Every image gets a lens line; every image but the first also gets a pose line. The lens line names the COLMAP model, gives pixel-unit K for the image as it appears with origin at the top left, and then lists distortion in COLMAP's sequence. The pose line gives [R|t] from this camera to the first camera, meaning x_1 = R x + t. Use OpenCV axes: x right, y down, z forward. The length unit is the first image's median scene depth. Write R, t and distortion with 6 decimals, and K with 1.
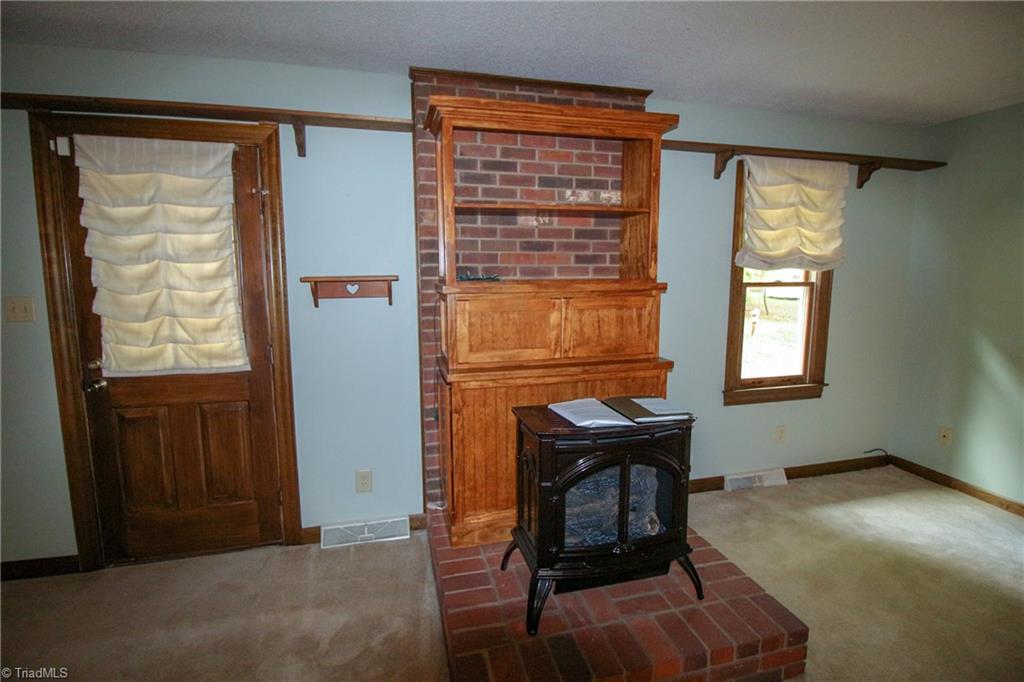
lens RADIAL K [[474.1, 0, 509.1], [0, 474.1, 333.2], [0, 0, 1]] dist [-0.011398, -0.000785]
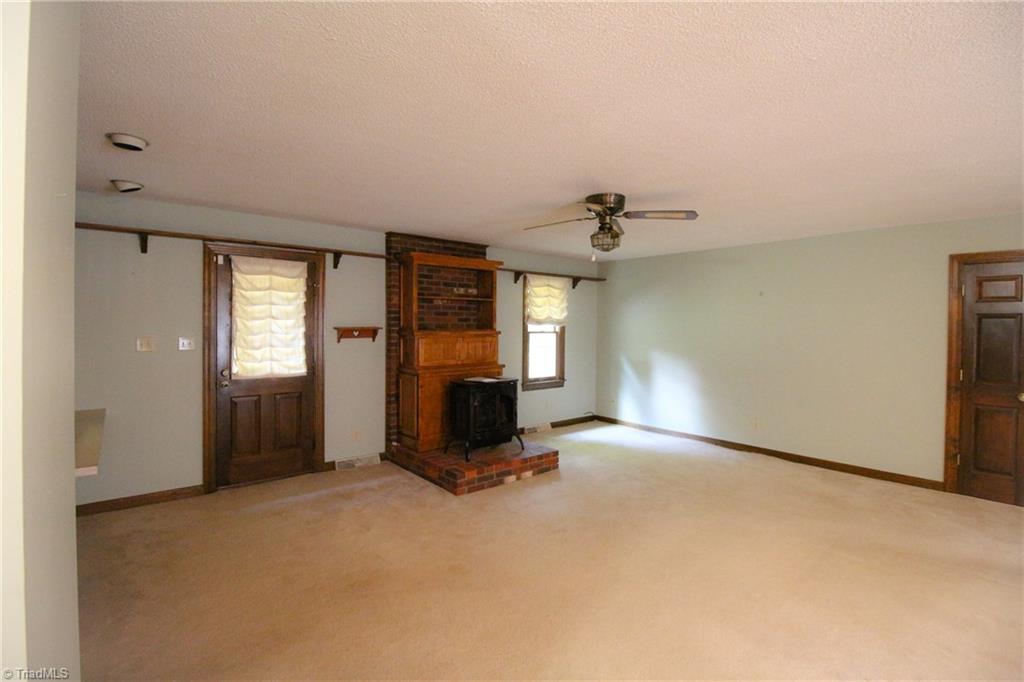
lens RADIAL K [[474.1, 0, 512.3], [0, 474.1, 337.3], [0, 0, 1]] dist [-0.011398, -0.000785]
pose [[0.899978, -0.001569, 0.435932, -0.590858], [0.045464, 0.994878, -0.090278, 0.128407], [-0.433557, 0.101067, 0.895440, -1.036962]]
